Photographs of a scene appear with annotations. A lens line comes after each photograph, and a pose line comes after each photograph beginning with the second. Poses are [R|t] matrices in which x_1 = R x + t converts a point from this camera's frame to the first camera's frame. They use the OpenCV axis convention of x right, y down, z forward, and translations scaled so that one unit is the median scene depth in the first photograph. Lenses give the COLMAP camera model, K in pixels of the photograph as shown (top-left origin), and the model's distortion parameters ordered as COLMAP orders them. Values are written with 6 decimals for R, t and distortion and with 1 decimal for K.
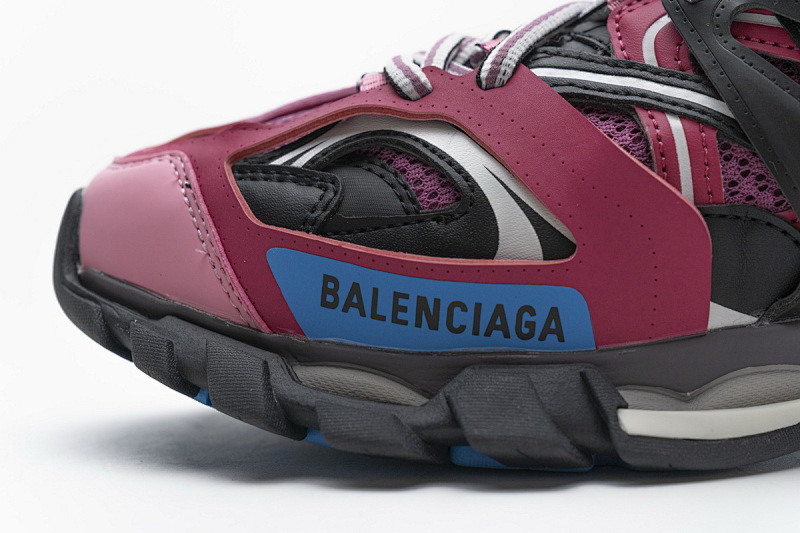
lens RADIAL K [[1613.0, 0, 400.0], [0, 1613.0, 266.5], [0, 0, 1]] dist [0.019571, -0.175047]
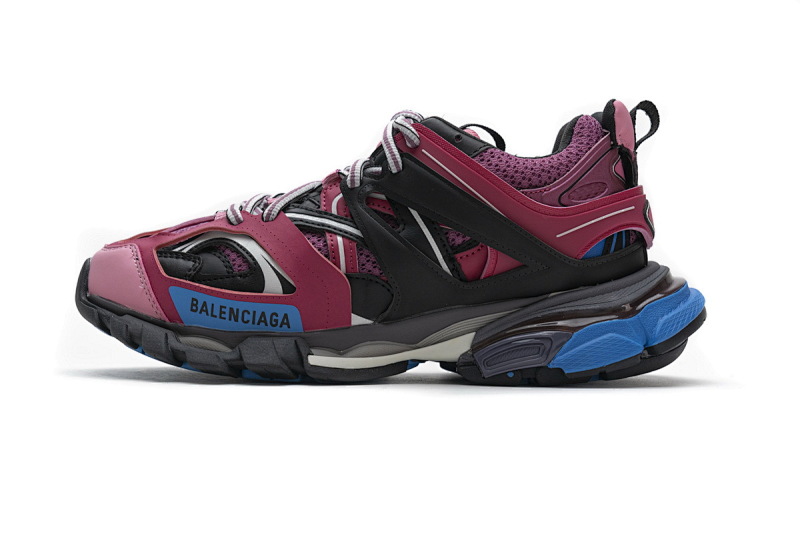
lens RADIAL K [[1613.0, 0, 400.0], [0, 1613.0, 266.5], [0, 0, 1]] dist [0.019571, -0.175047]
pose [[0.999443, 0.028804, 0.016833, 0.220672], [-0.028051, 0.998665, -0.043374, 0.054102], [-0.018060, 0.042877, 0.998917, -1.406770]]
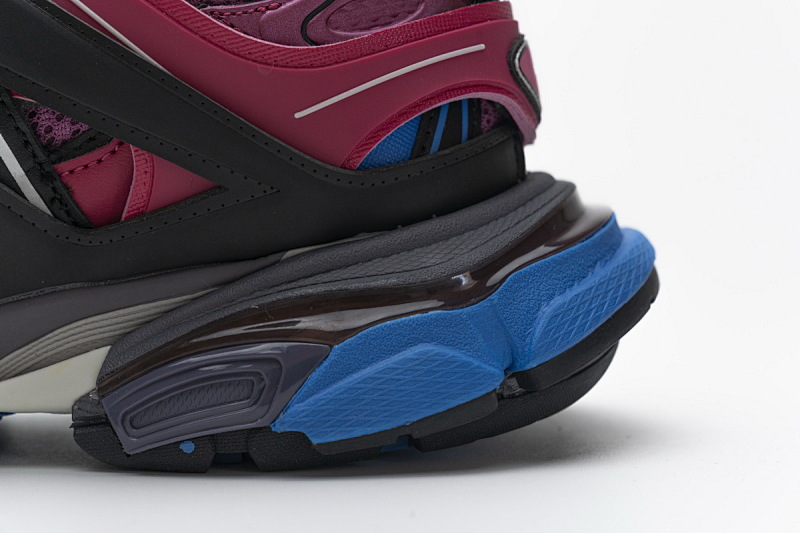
lens RADIAL K [[1613.0, 0, 400.0], [0, 1613.0, 266.5], [0, 0, 1]] dist [0.019571, -0.175047]
pose [[0.999888, 0.006462, 0.013500, 0.546172], [-0.006525, 0.999968, 0.004583, -0.012034], [-0.013470, -0.004671, 0.999898, -0.025282]]
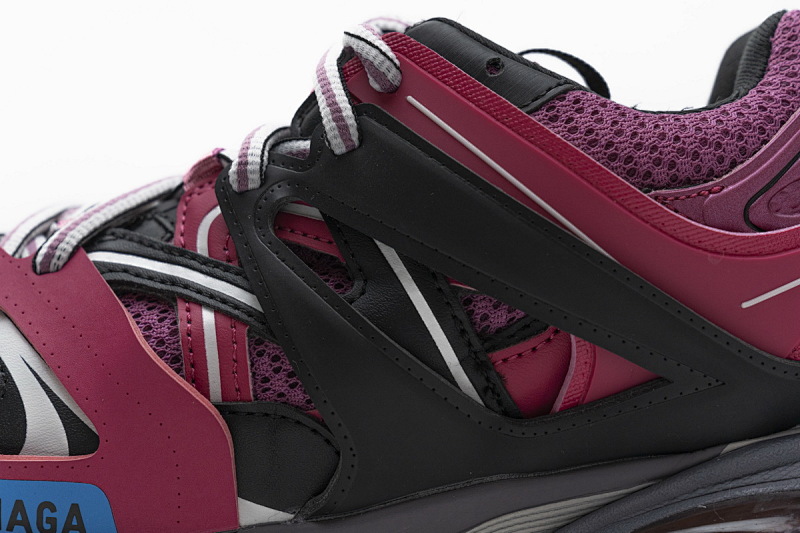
lens RADIAL K [[1613.0, 0, 400.0], [0, 1613.0, 266.5], [0, 0, 1]] dist [0.019571, -0.175047]
pose [[0.999410, 0.016061, -0.030350, 0.317225], [-0.016784, 0.999578, -0.023709, -0.098477], [0.029957, 0.024205, 0.999258, 0.013157]]
